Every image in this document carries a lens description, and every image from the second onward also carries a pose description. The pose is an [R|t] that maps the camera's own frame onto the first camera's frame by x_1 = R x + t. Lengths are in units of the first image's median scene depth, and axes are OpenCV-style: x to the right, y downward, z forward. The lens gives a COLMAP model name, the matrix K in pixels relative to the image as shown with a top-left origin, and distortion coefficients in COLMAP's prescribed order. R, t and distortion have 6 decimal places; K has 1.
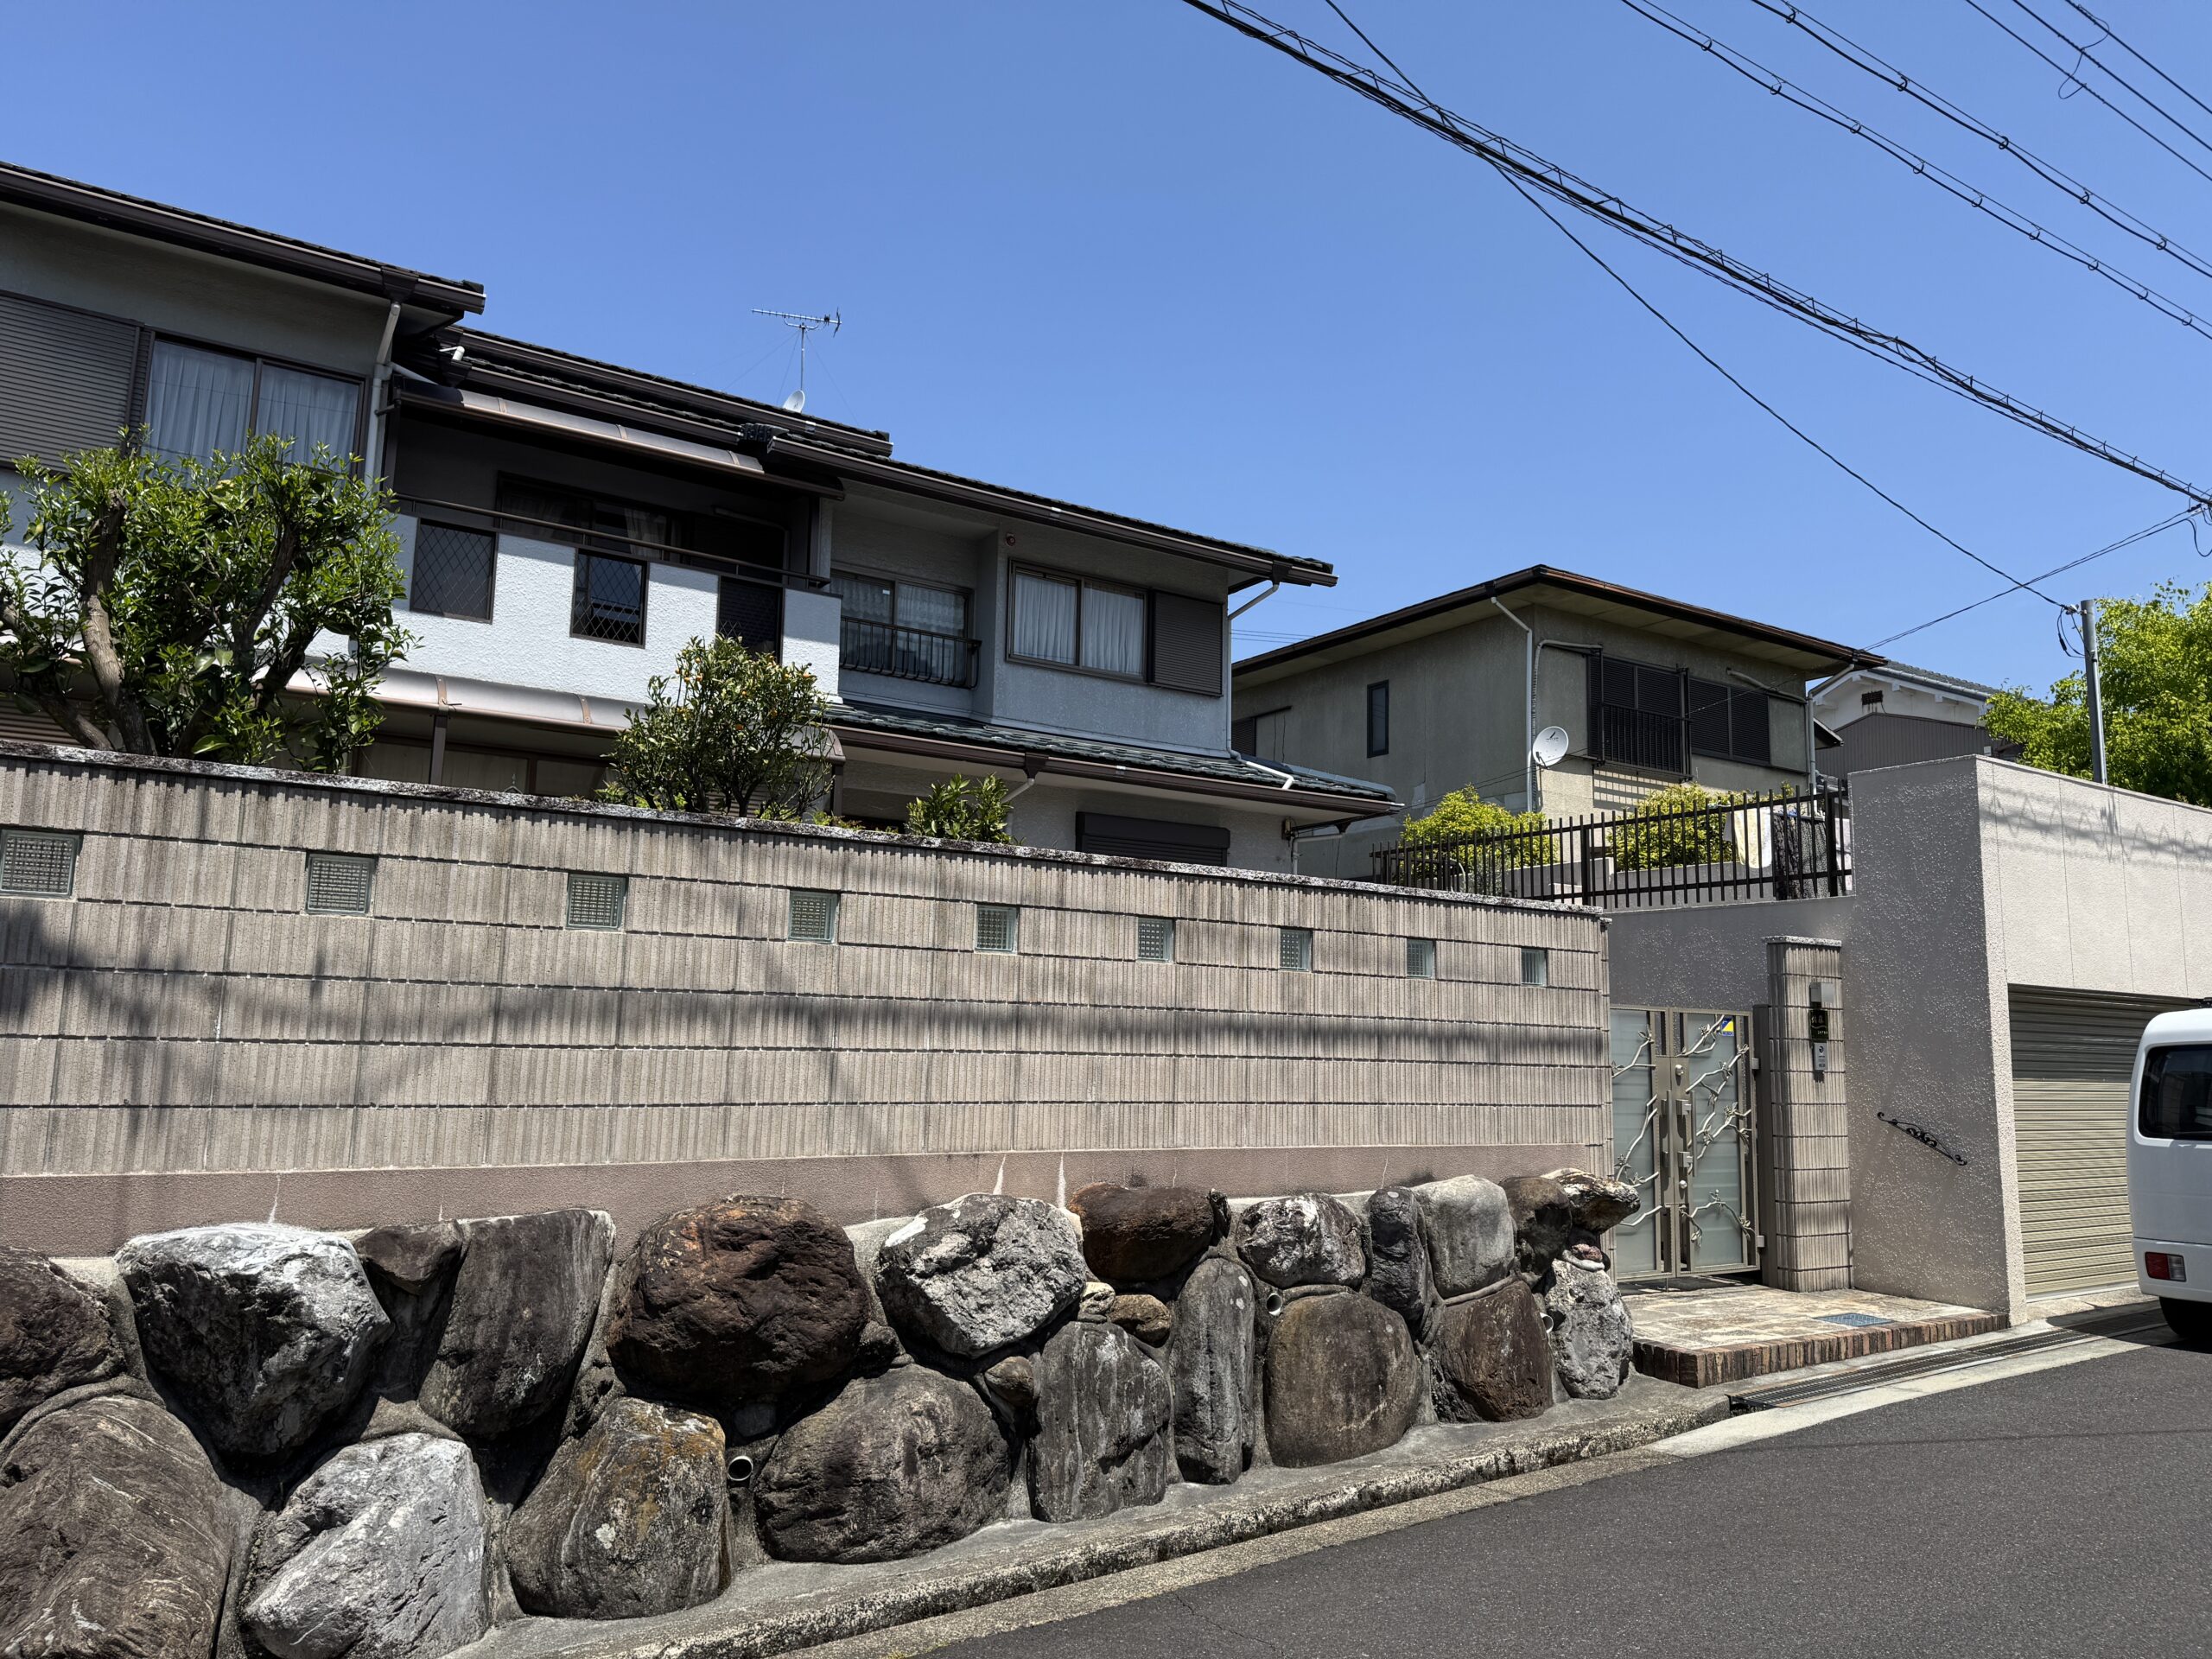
lens RADIAL K [[1543.9, 0, 1106.0], [0, 1543.9, 829.5], [0, 0, 1]] dist [0.067685, -0.073145]
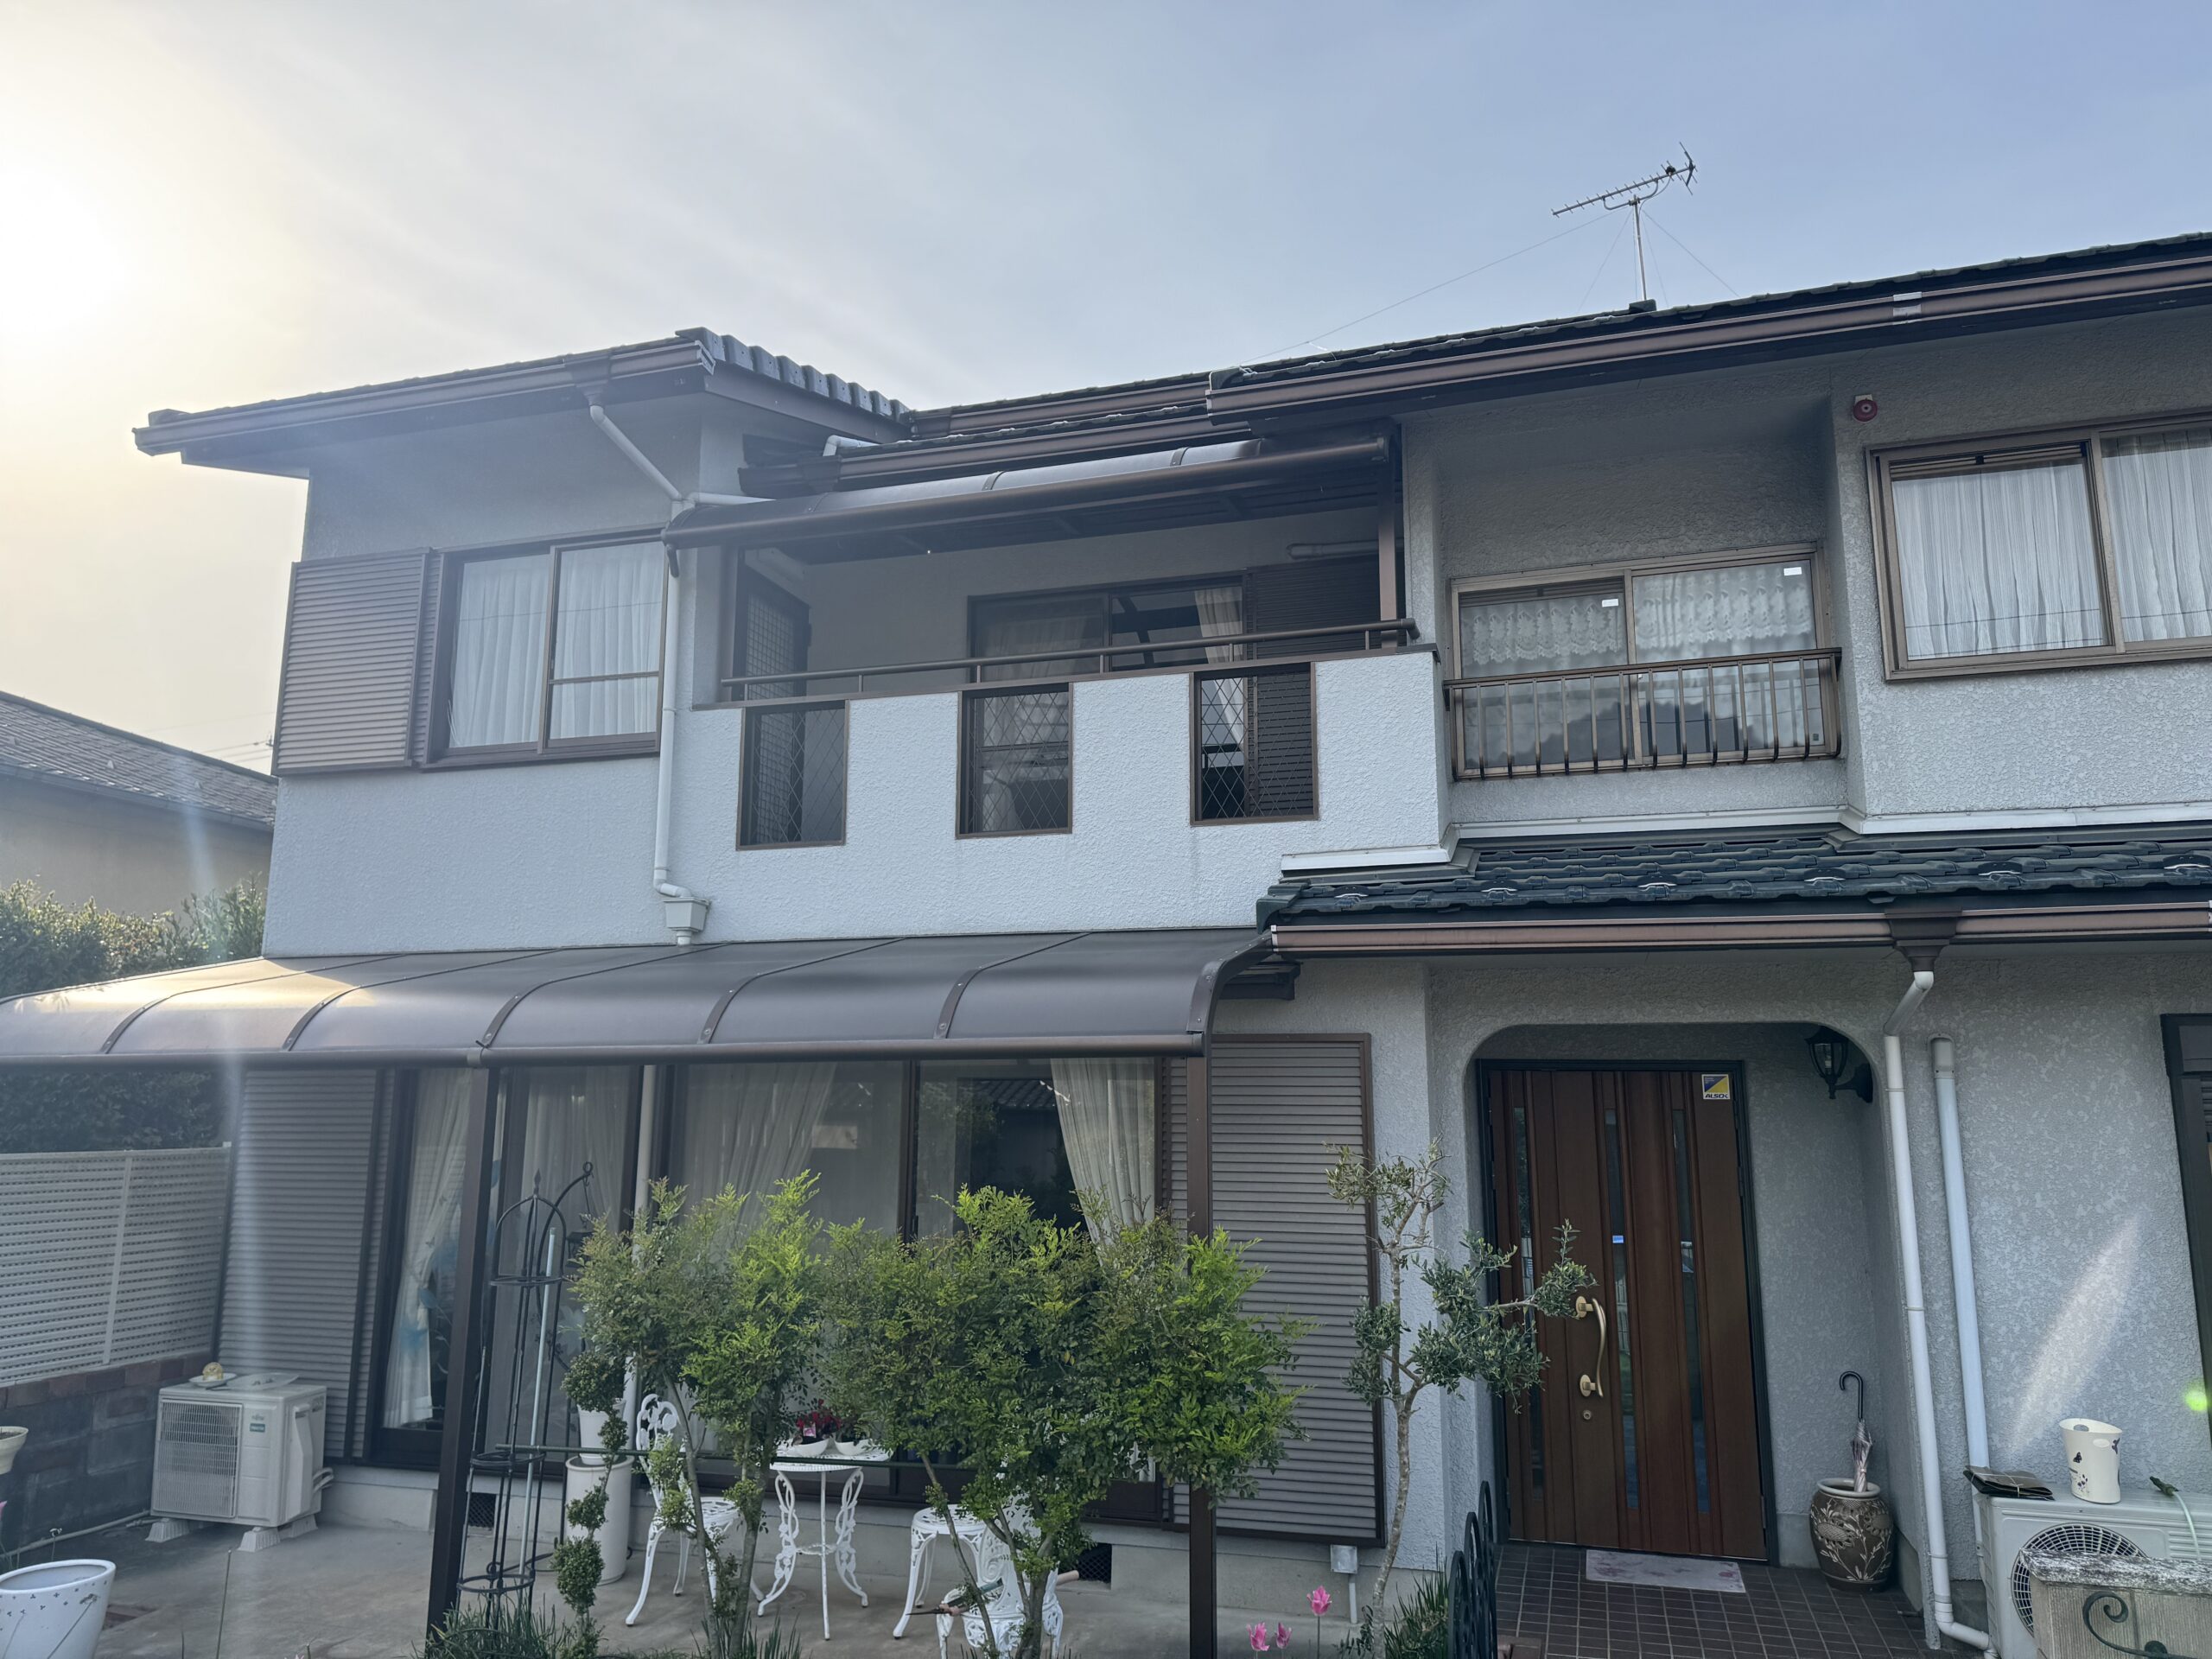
lens RADIAL K [[1543.9, 0, 1106.0], [0, 1543.9, 829.5], [0, 0, 1]] dist [0.067685, -0.073145]
pose [[0.652583, -0.159938, -0.740645, 0.107826], [0.121367, 0.986912, -0.106181, -0.047973], [0.747934, -0.020598, 0.663454, 0.540175]]
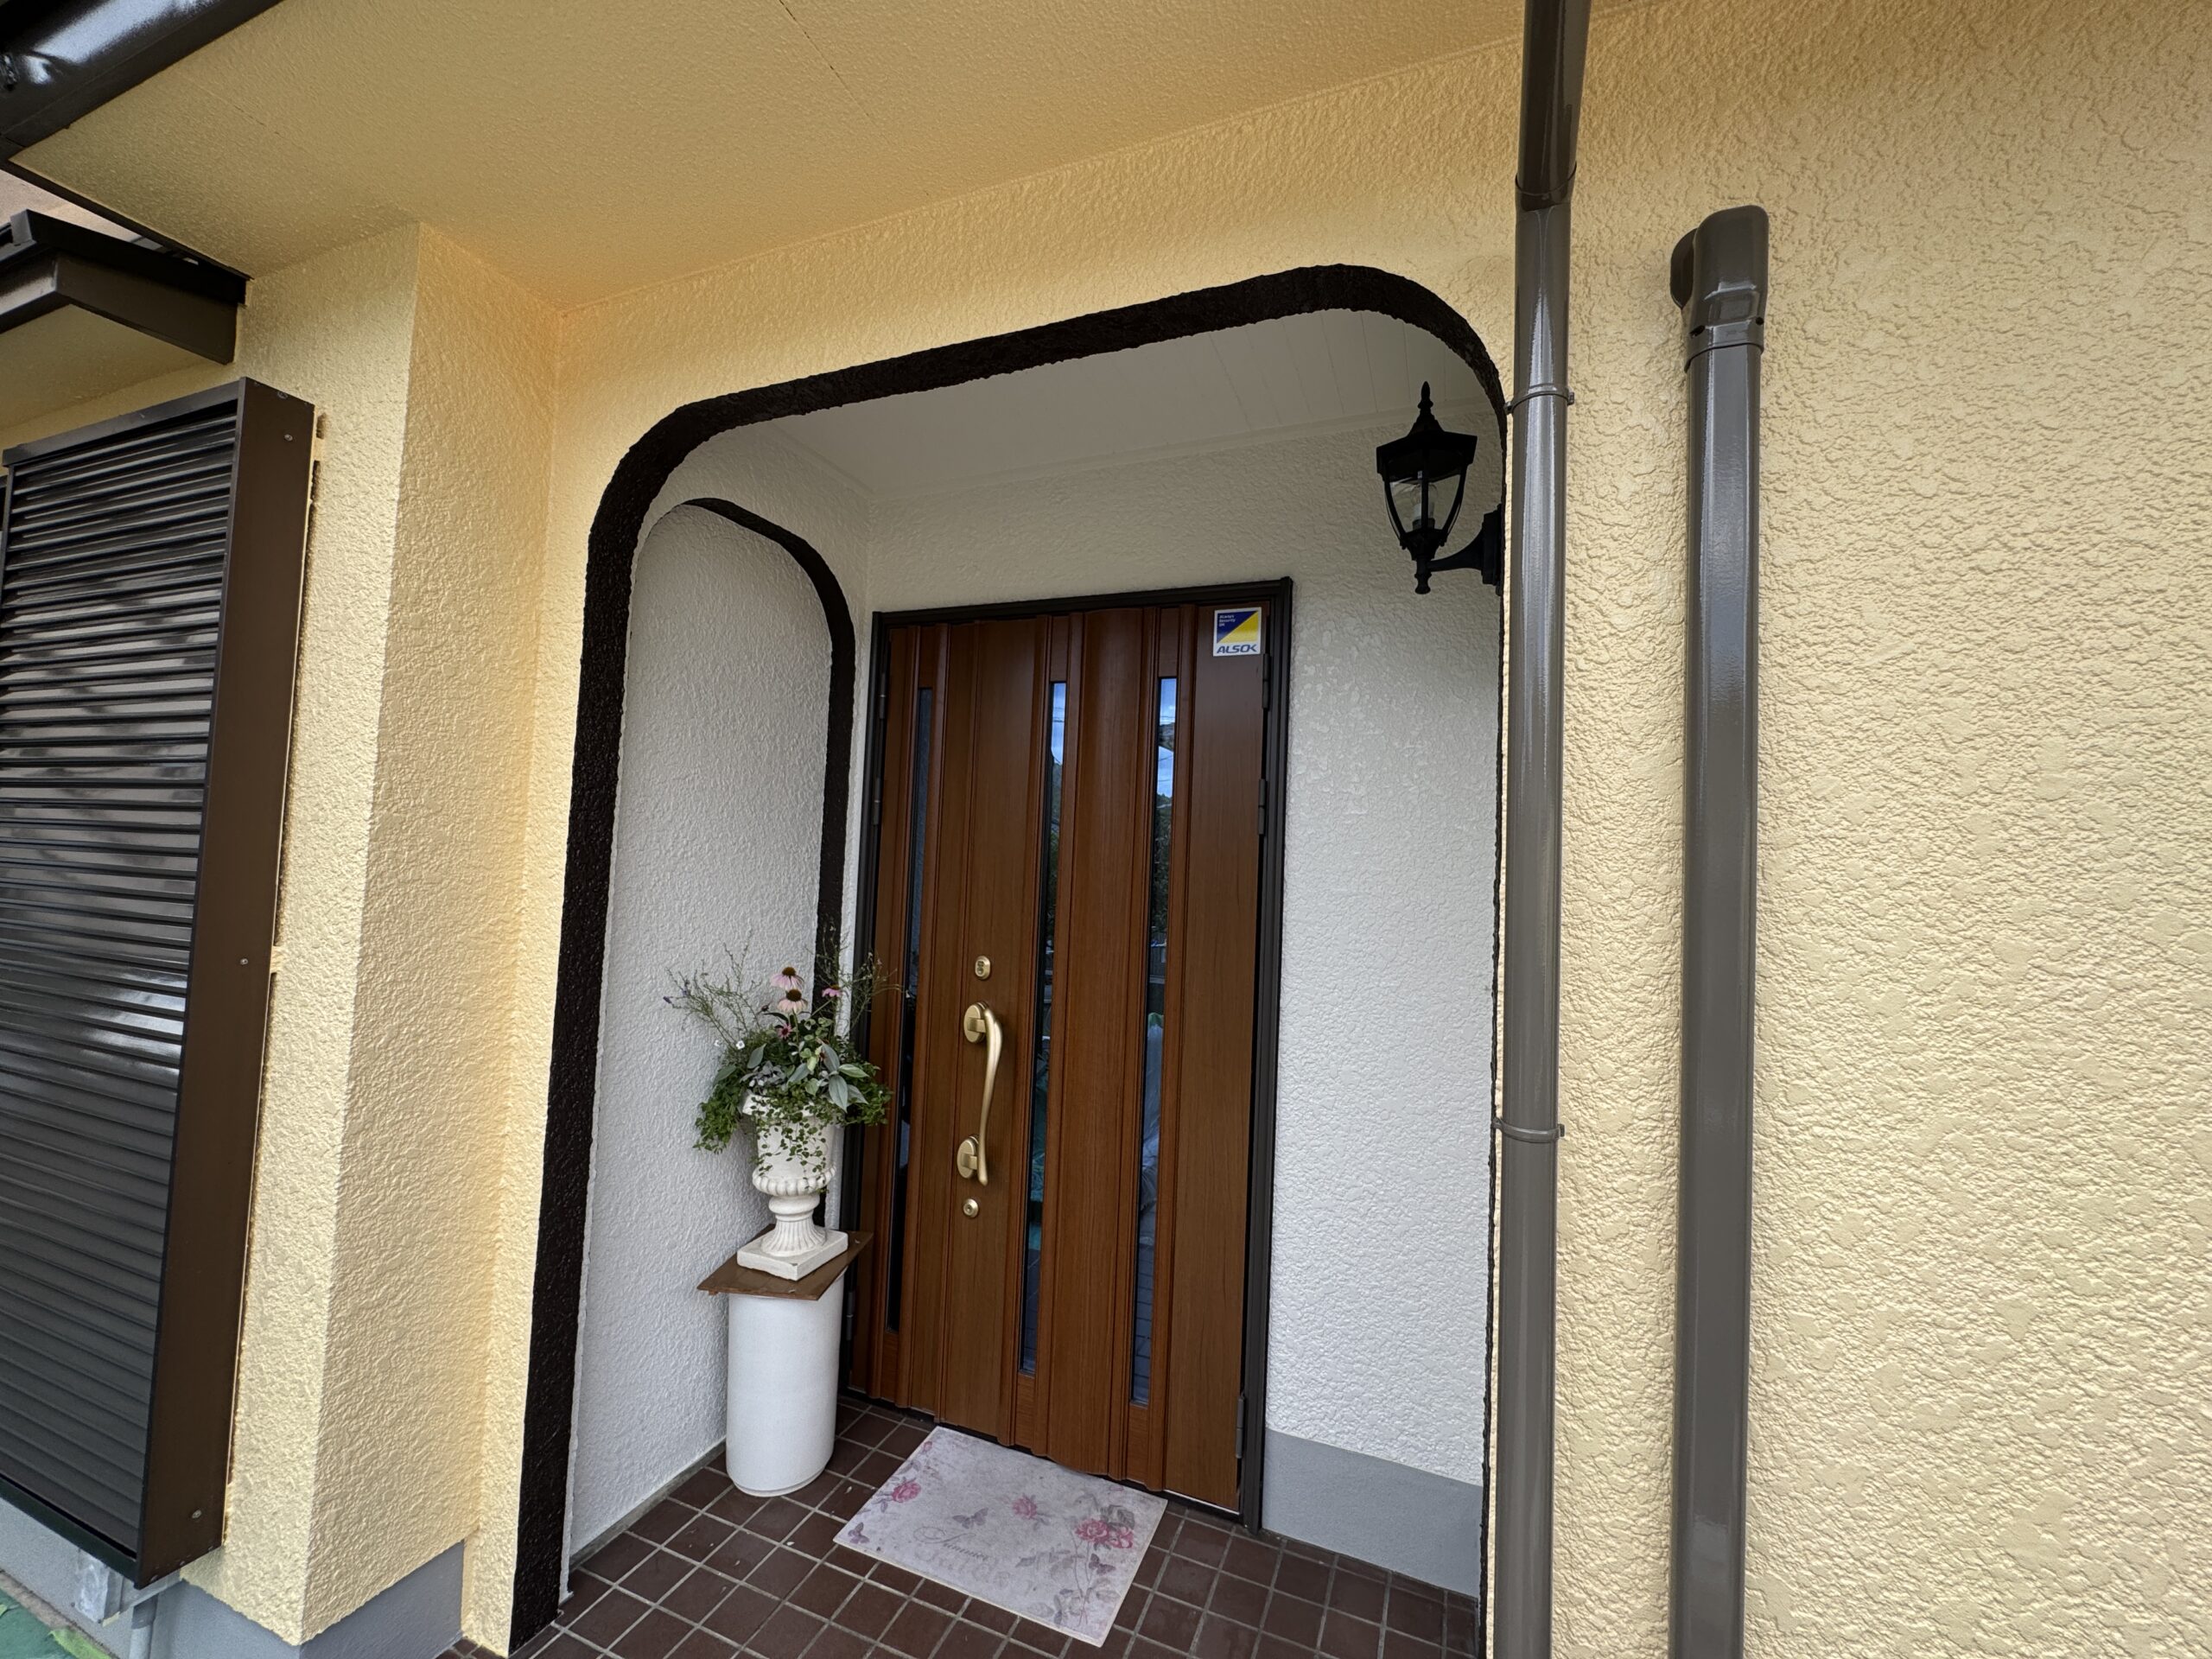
lens RADIAL K [[885.9, 0, 1106.0], [0, 885.9, 829.5], [0, 0, 1]] dist [0.000148, 0.000259]
pose [[0.586299, -0.042240, -0.808993, -0.036602], [0.086484, 0.996196, 0.010663, 0.030230], [0.805465, -0.076216, 0.587721, 0.894378]]
